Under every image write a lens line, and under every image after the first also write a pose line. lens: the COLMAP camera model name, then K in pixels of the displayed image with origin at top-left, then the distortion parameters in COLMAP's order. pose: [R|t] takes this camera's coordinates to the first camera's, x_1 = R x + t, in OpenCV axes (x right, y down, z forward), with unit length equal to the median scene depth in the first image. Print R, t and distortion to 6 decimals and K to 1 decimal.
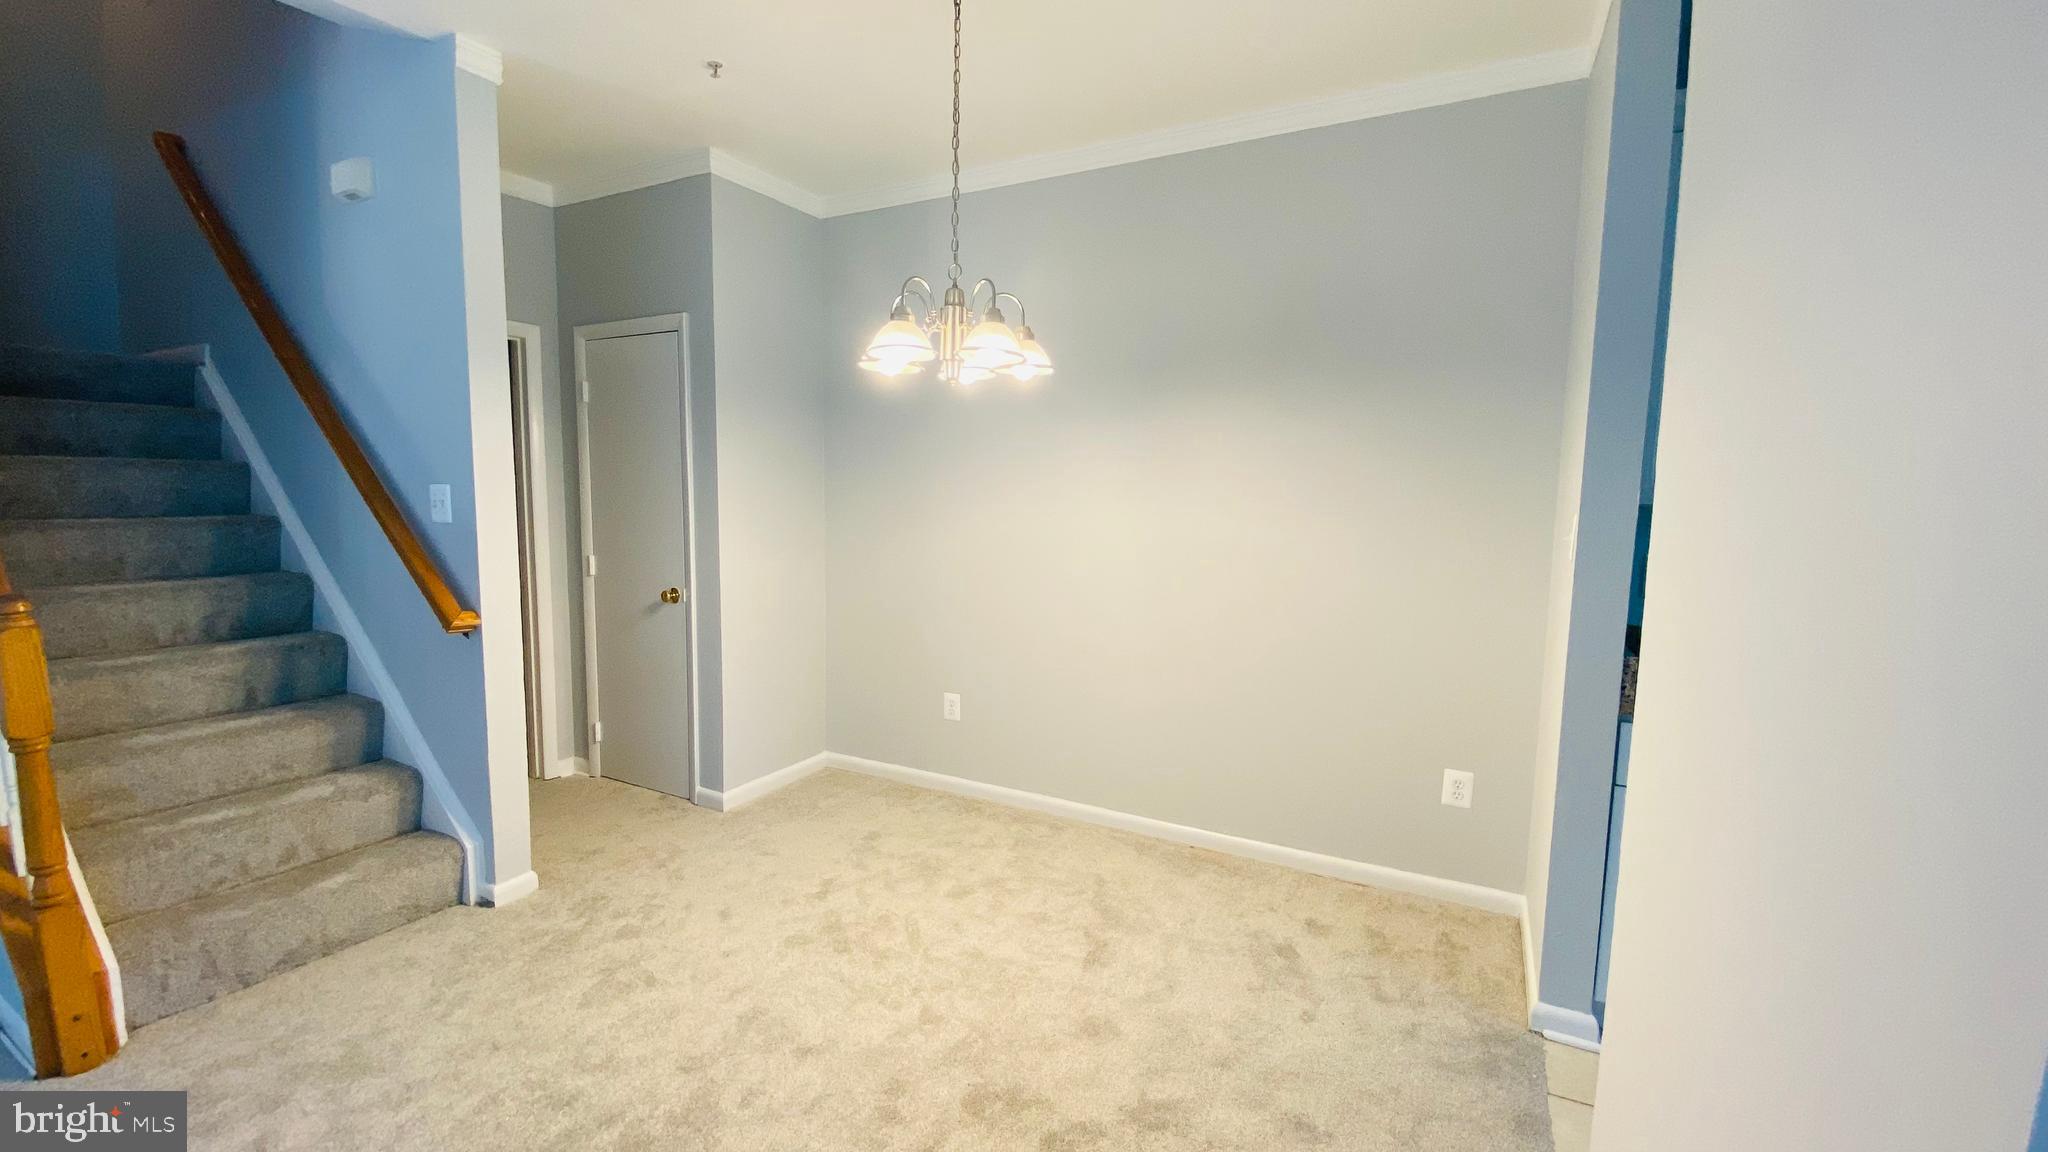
lens RADIAL K [[865.7, 0, 1024.0], [0, 865.7, 576.0], [0, 0, 1]] dist [0.000476, -0.015913]
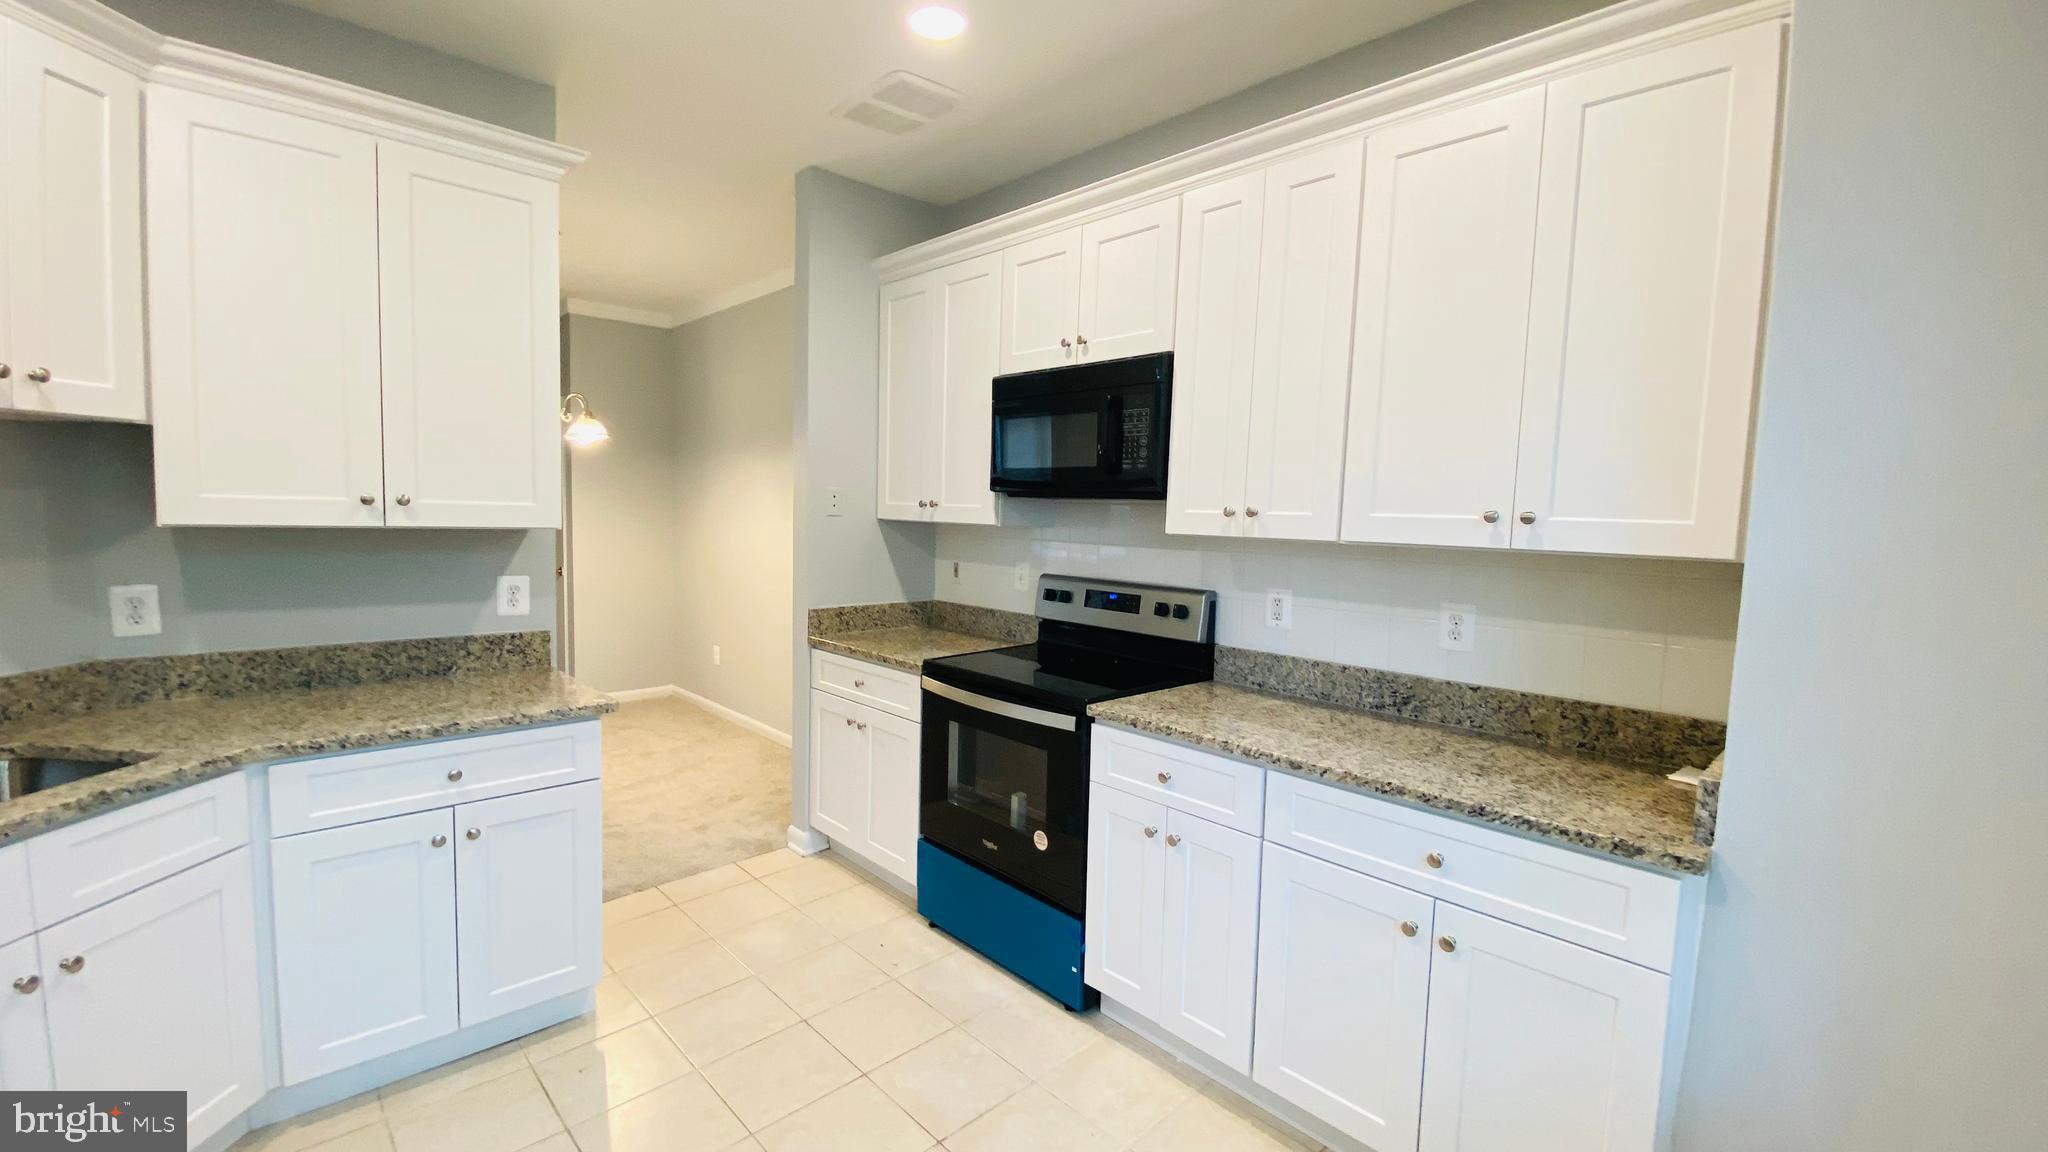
lens RADIAL K [[802.8, 0, 1024.0], [0, 802.8, 576.0], [0, 0, 1]] dist [-0.000769, -0.013611]
pose [[0.959201, 0.043013, -0.279433, 1.115100], [-0.053142, 0.998172, -0.028771, 0.028321], [0.277684, 0.042447, 0.959734, -0.282100]]
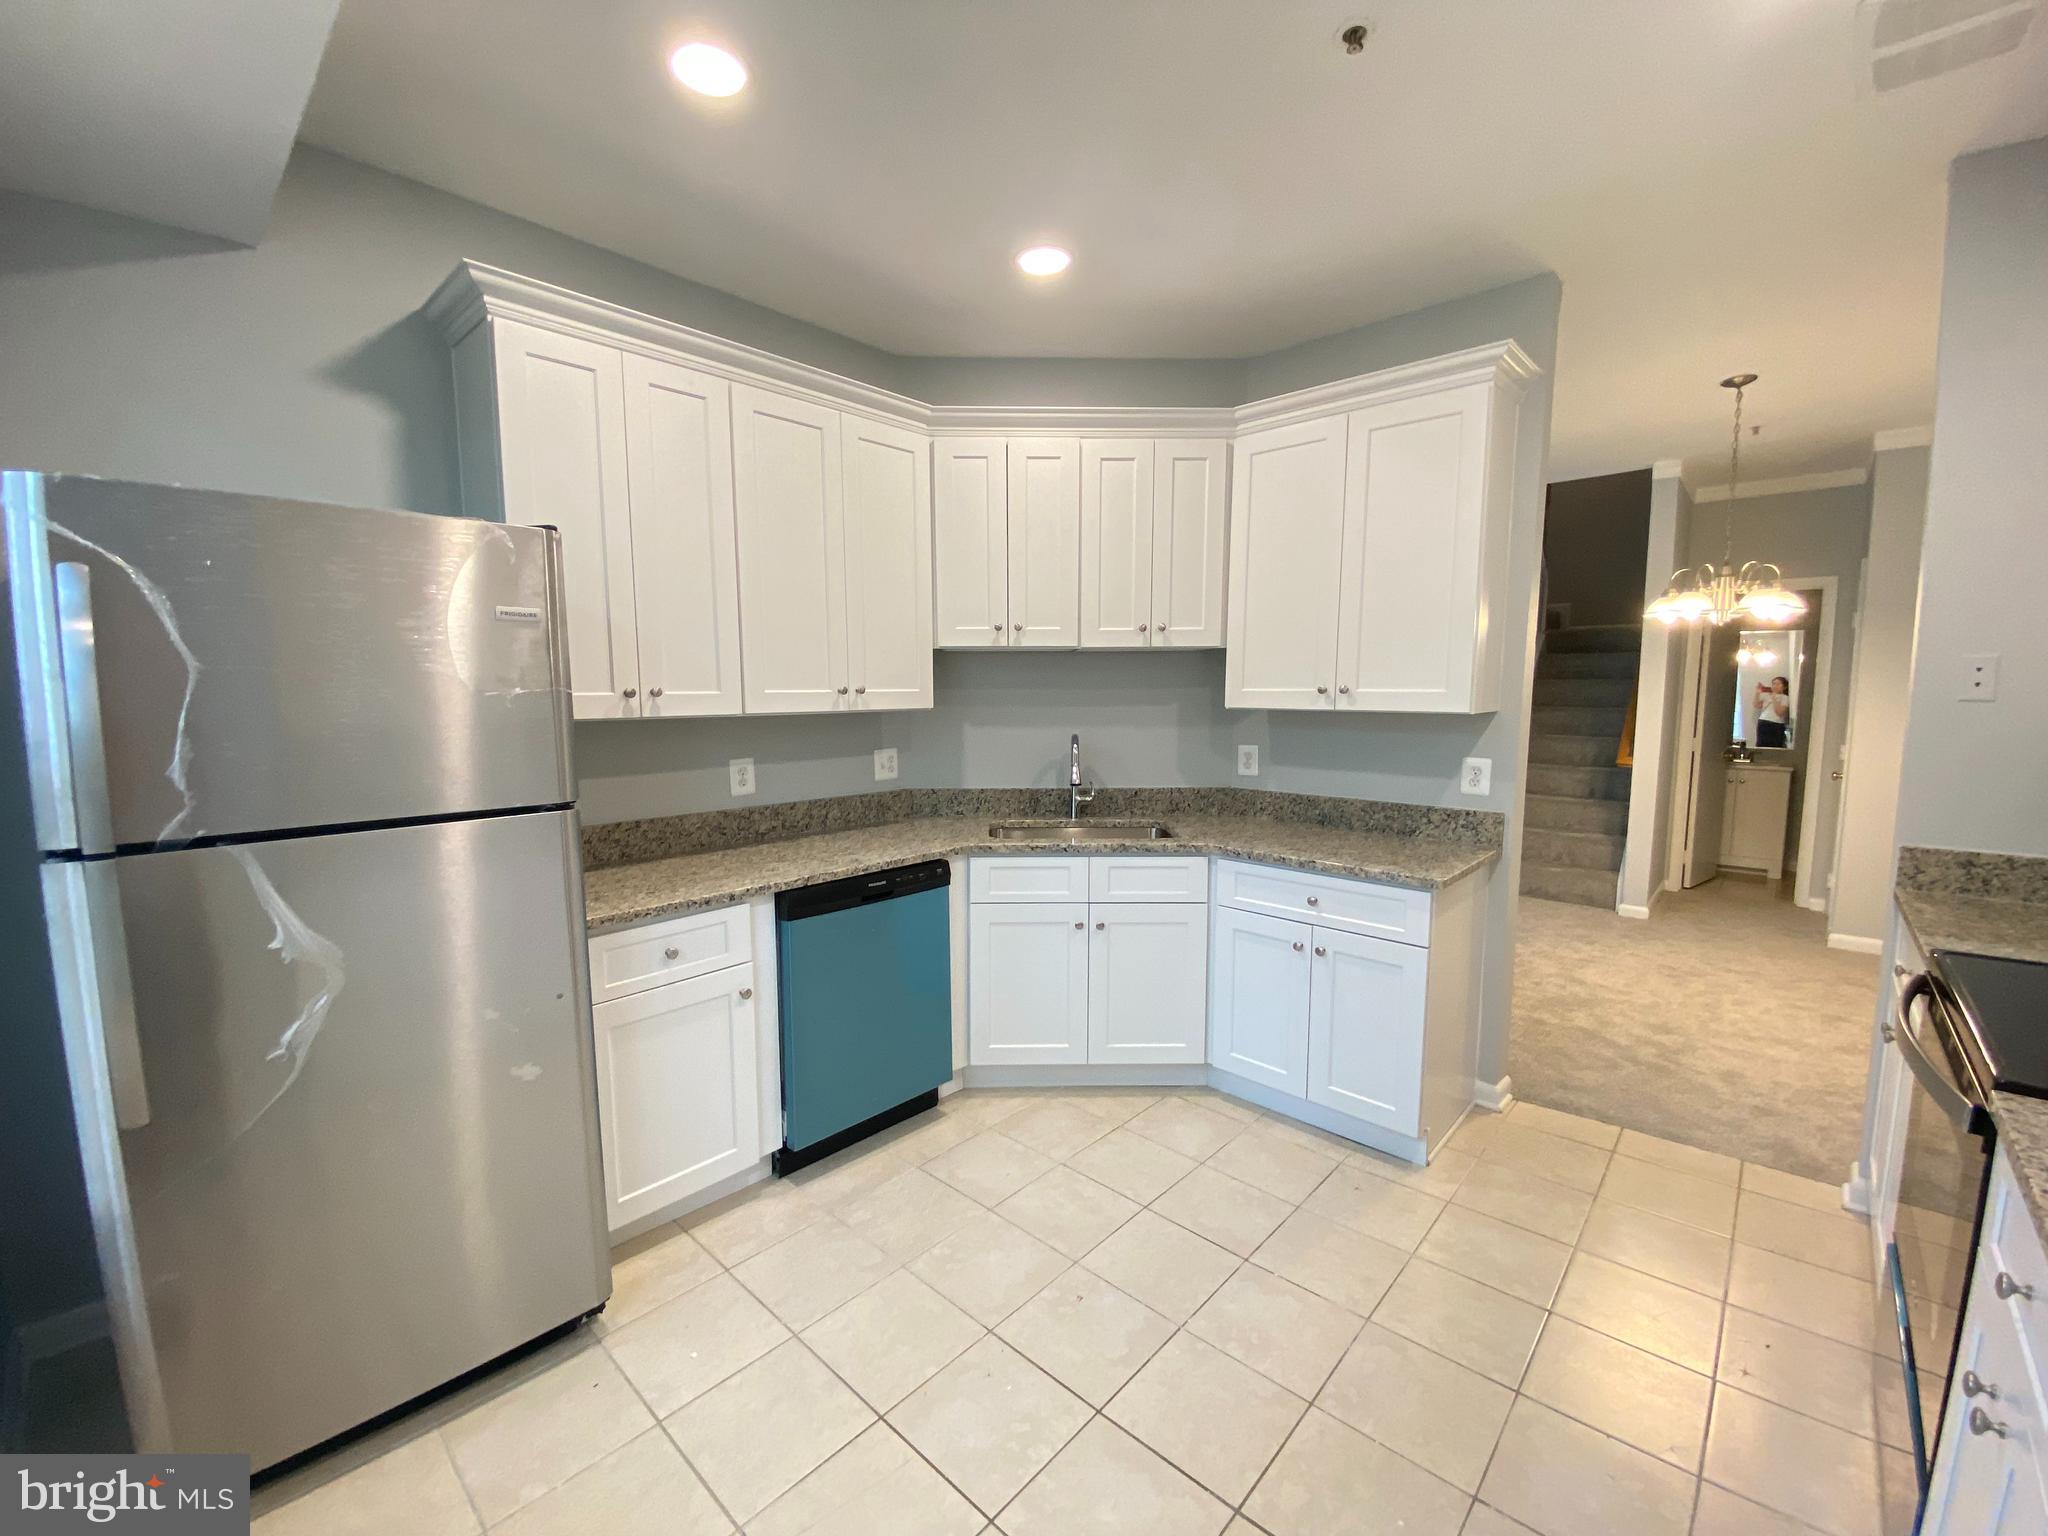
lens RADIAL K [[841.7, 0, 1024.3], [0, 841.7, 779.3], [0, 0, 1]] dist [-0.024876, -0.000145]
pose [[-0.238125, 0.104771, -0.965567, 1.410068], [-0.103184, 0.985809, 0.132414, -0.016836], [0.965738, 0.131163, -0.223935, 0.104477]]
